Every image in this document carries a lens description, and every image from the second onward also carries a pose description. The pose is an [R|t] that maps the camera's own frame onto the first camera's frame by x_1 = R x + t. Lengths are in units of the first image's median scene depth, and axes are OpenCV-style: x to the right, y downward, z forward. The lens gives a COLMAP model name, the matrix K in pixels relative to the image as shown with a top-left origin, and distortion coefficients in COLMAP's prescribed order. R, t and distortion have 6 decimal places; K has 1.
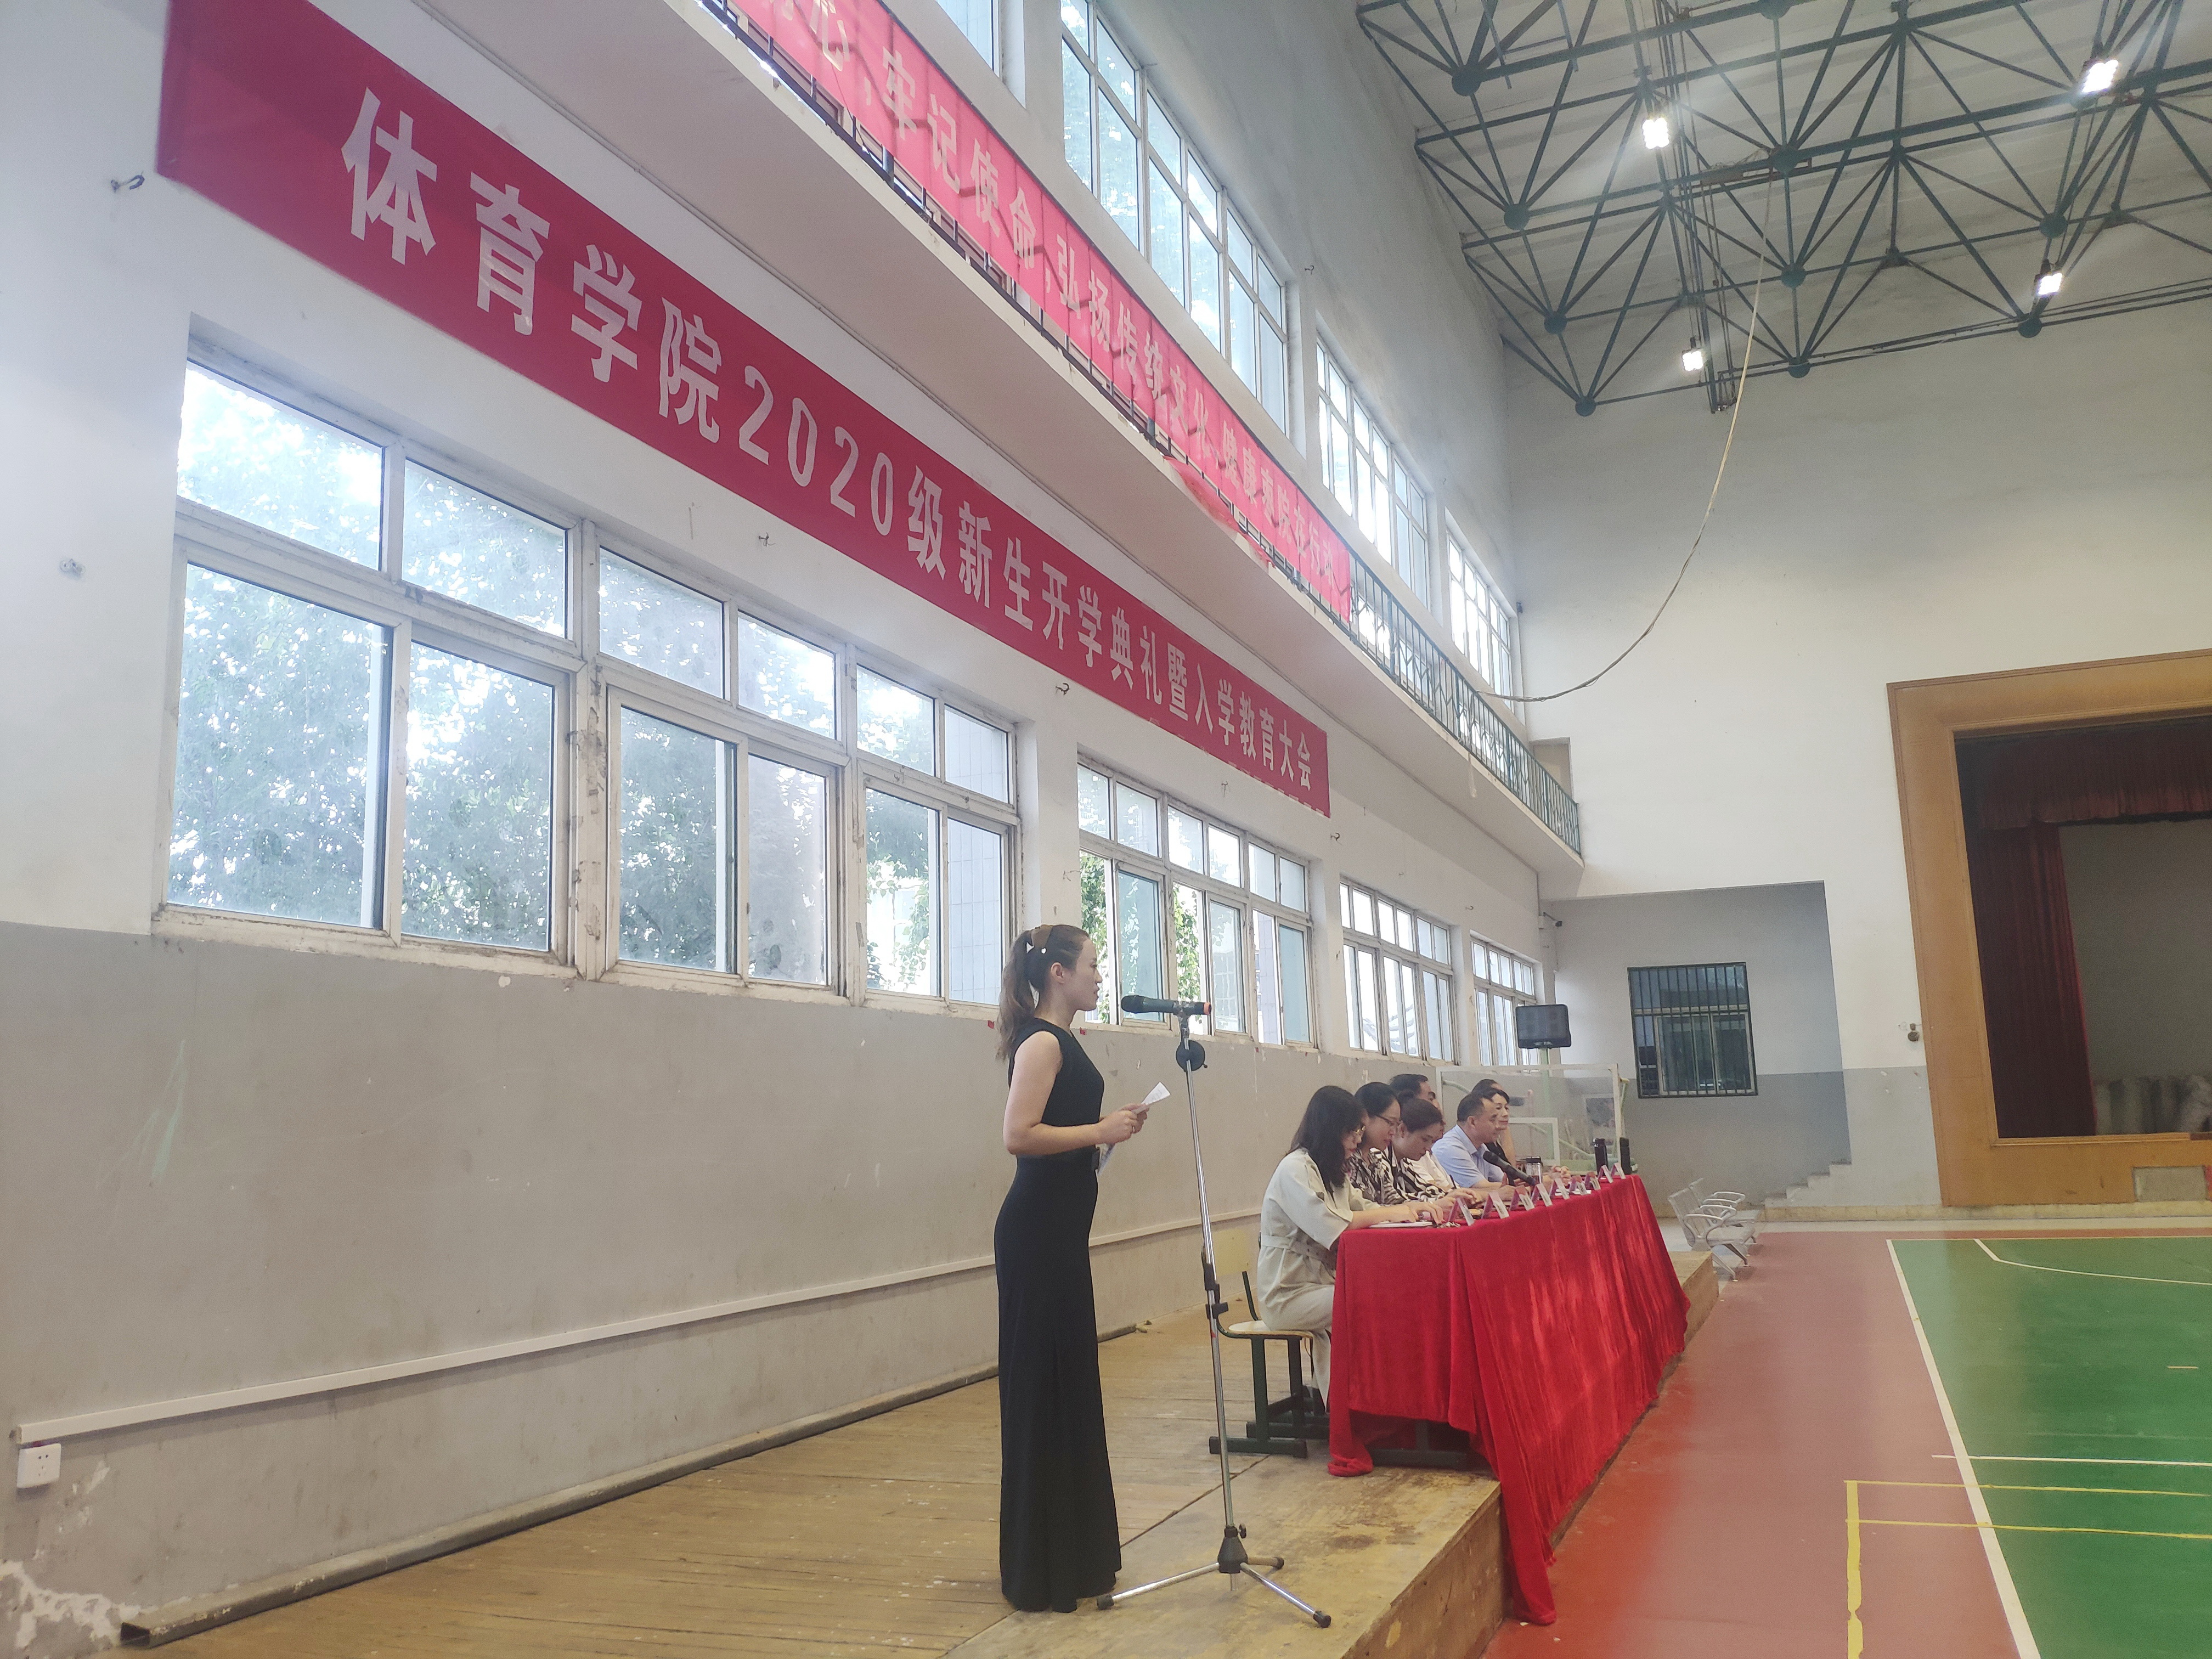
lens RADIAL K [[1759.1, 0, 1106.0], [0, 1759.1, 833.5], [0, 0, 1]] dist [0.023596, -0.079807]
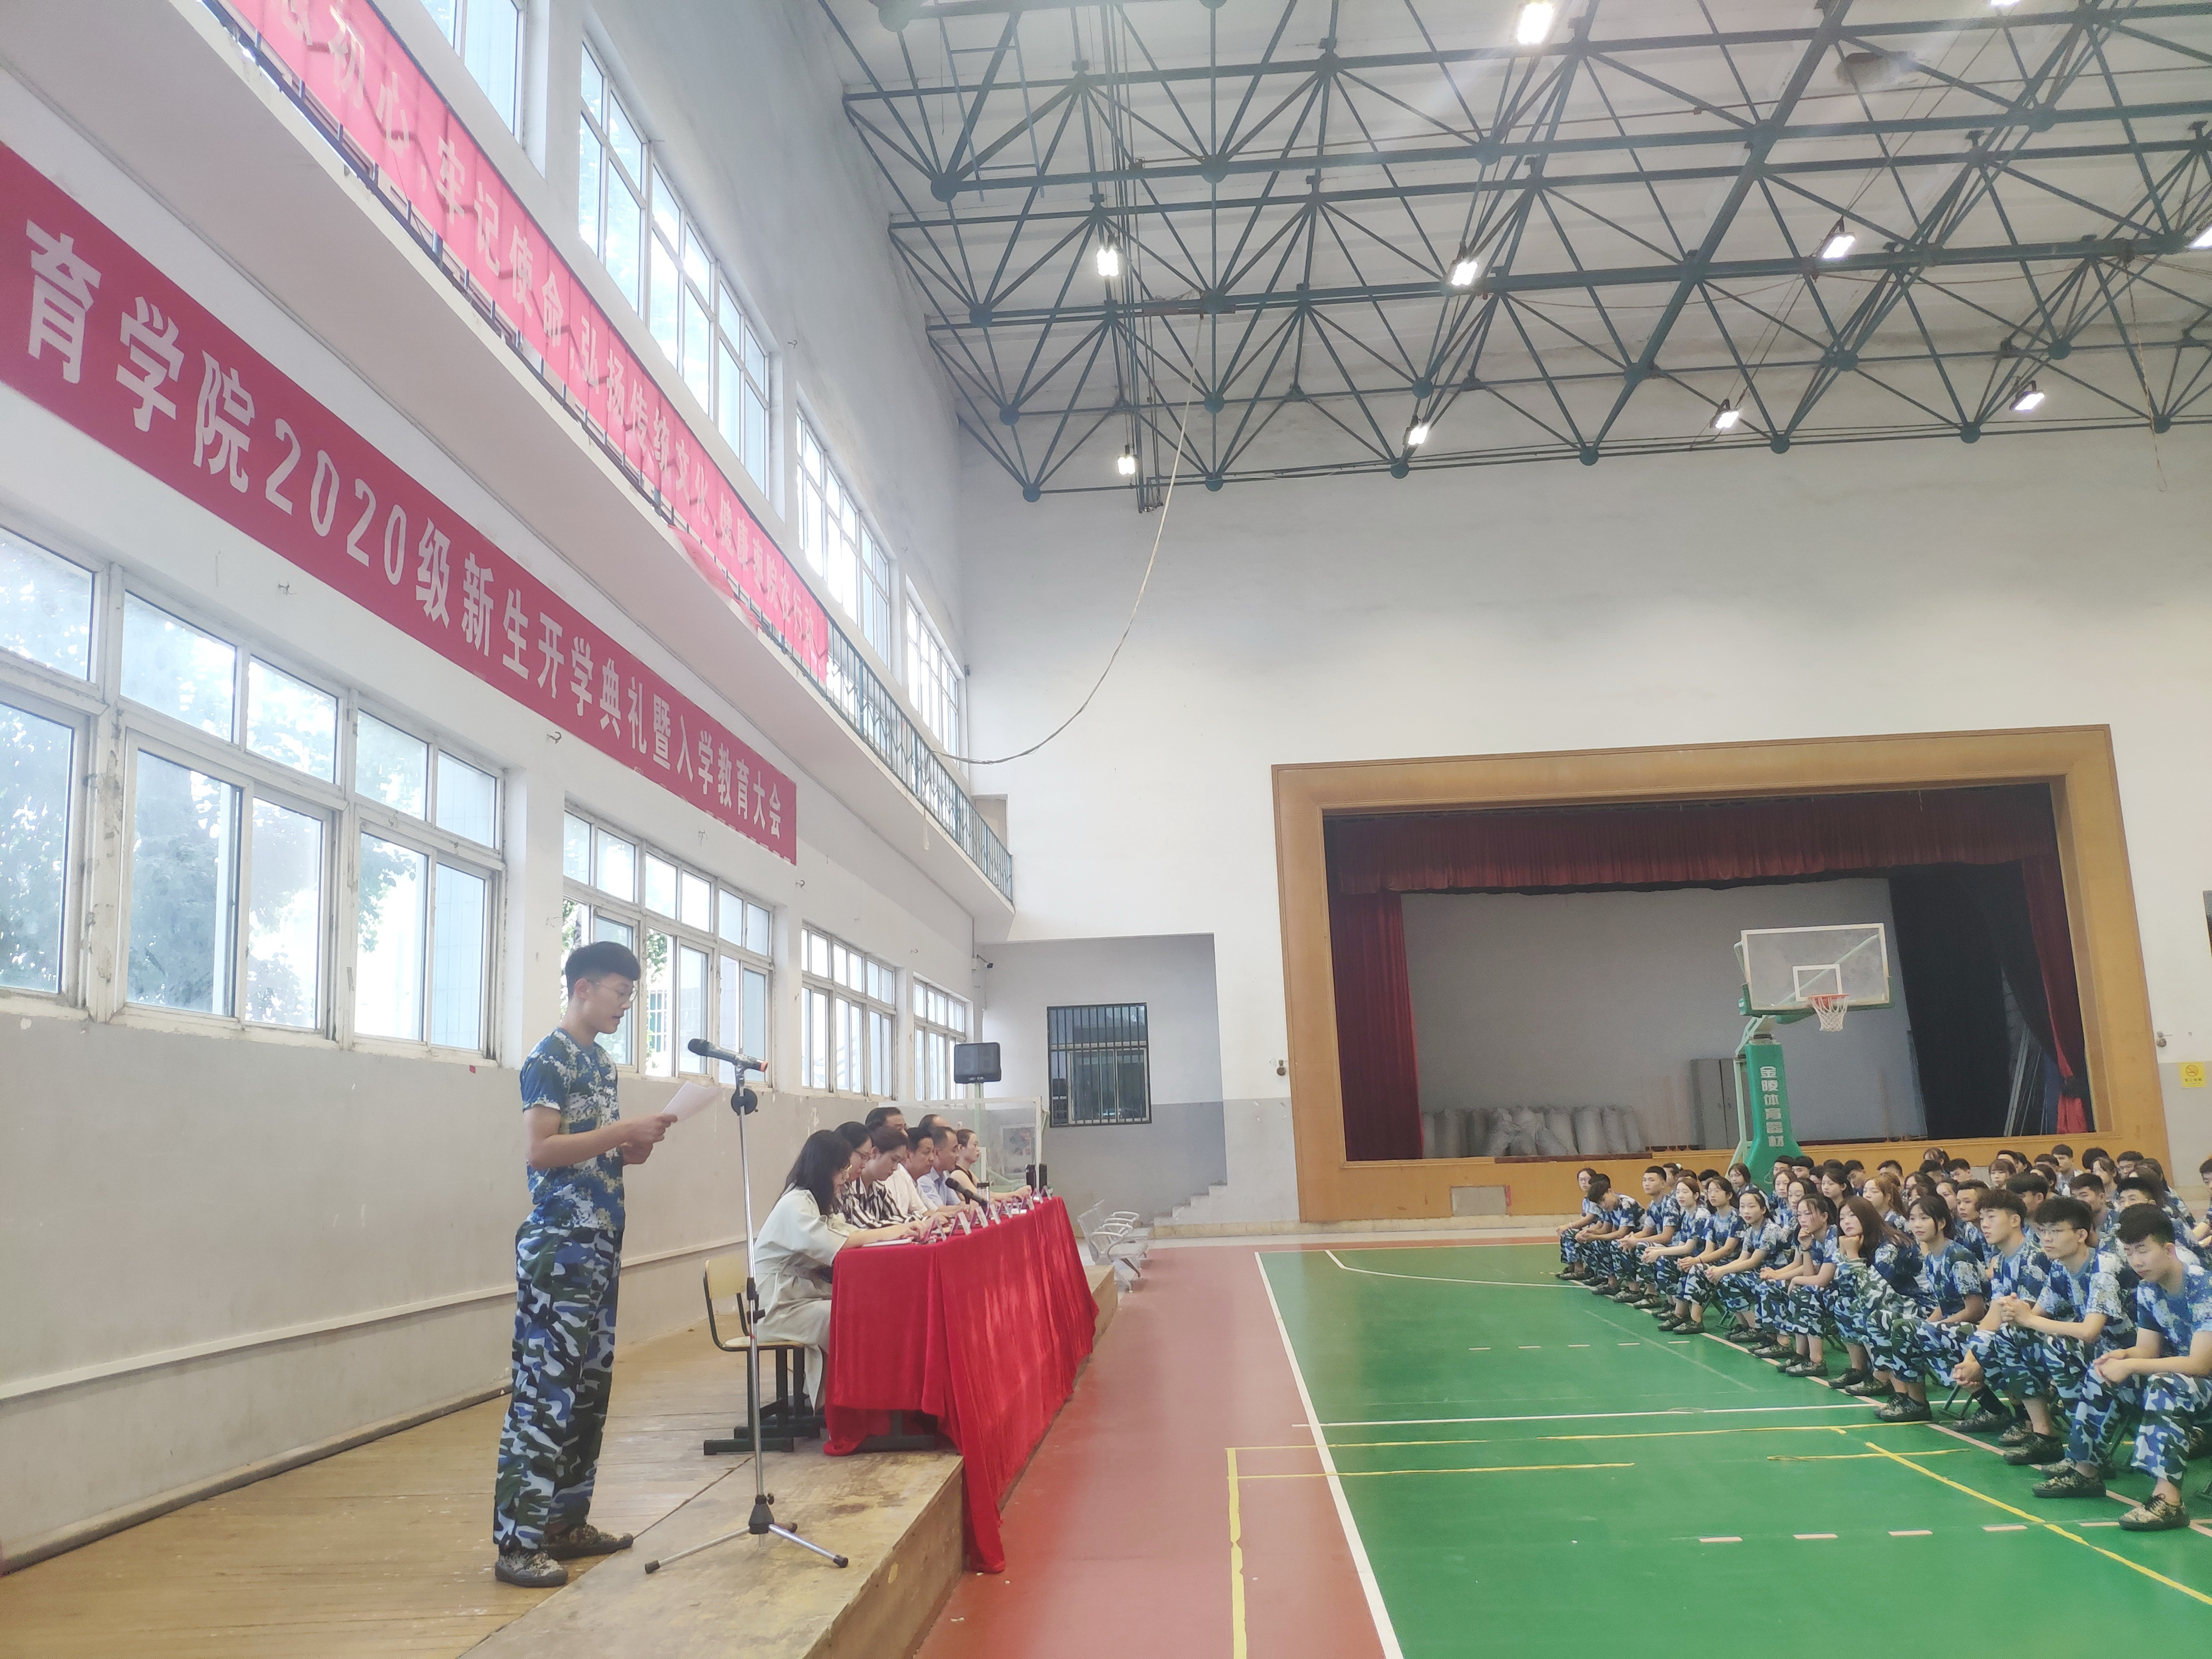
lens RADIAL K [[1759.1, 0, 1143.5], [0, 1759.1, 831.2], [0, 0, 1]] dist [0.023596, -0.079807]
pose [[0.938736, 0.049860, 0.341011, -0.061426], [-0.043514, 0.998708, -0.026238, -0.019634], [-0.341879, 0.009792, 0.939693, -0.113972]]
